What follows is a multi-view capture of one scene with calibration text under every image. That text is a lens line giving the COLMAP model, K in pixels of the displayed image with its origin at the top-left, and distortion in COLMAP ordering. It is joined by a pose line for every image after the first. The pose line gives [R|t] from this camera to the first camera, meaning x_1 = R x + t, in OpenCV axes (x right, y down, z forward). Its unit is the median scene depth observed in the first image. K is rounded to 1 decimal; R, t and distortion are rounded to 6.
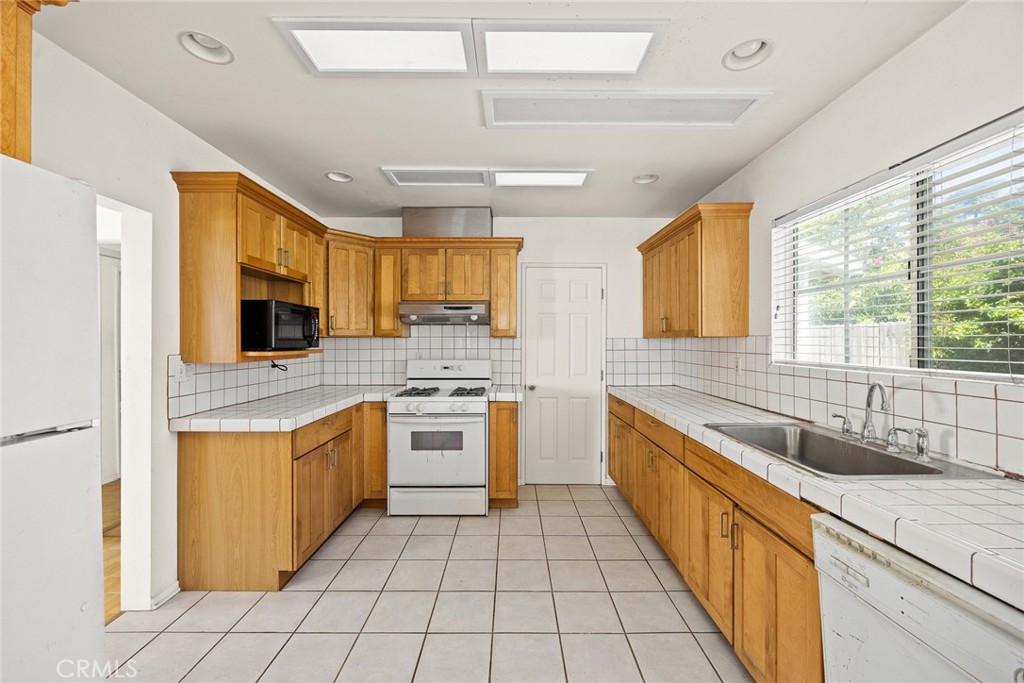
lens RADIAL K [[396.7, 0, 512.0], [0, 396.7, 341.5], [0, 0, 1]] dist [-0.002393, -0.000053]
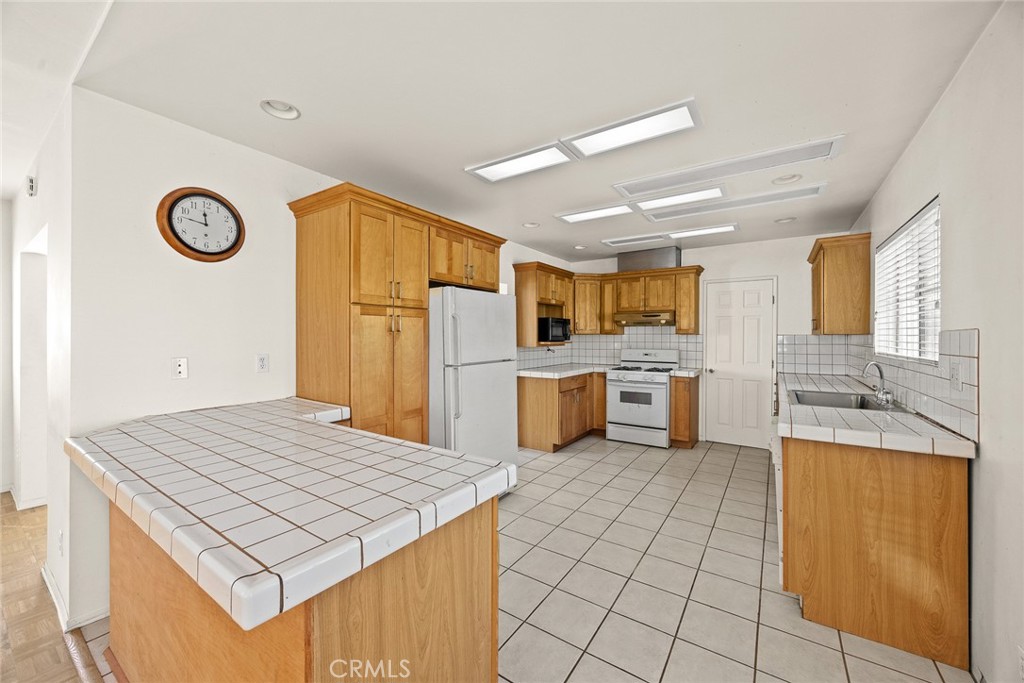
lens RADIAL K [[389.3, 0, 512.0], [0, 389.3, 341.5], [0, 0, 1]] dist [-0.000385, -0.000023]
pose [[0.826203, 0.008686, -0.563306, 0.285476], [-0.000734, 0.999897, 0.014342, -0.004946], [0.563373, -0.011437, 0.826124, -0.597561]]
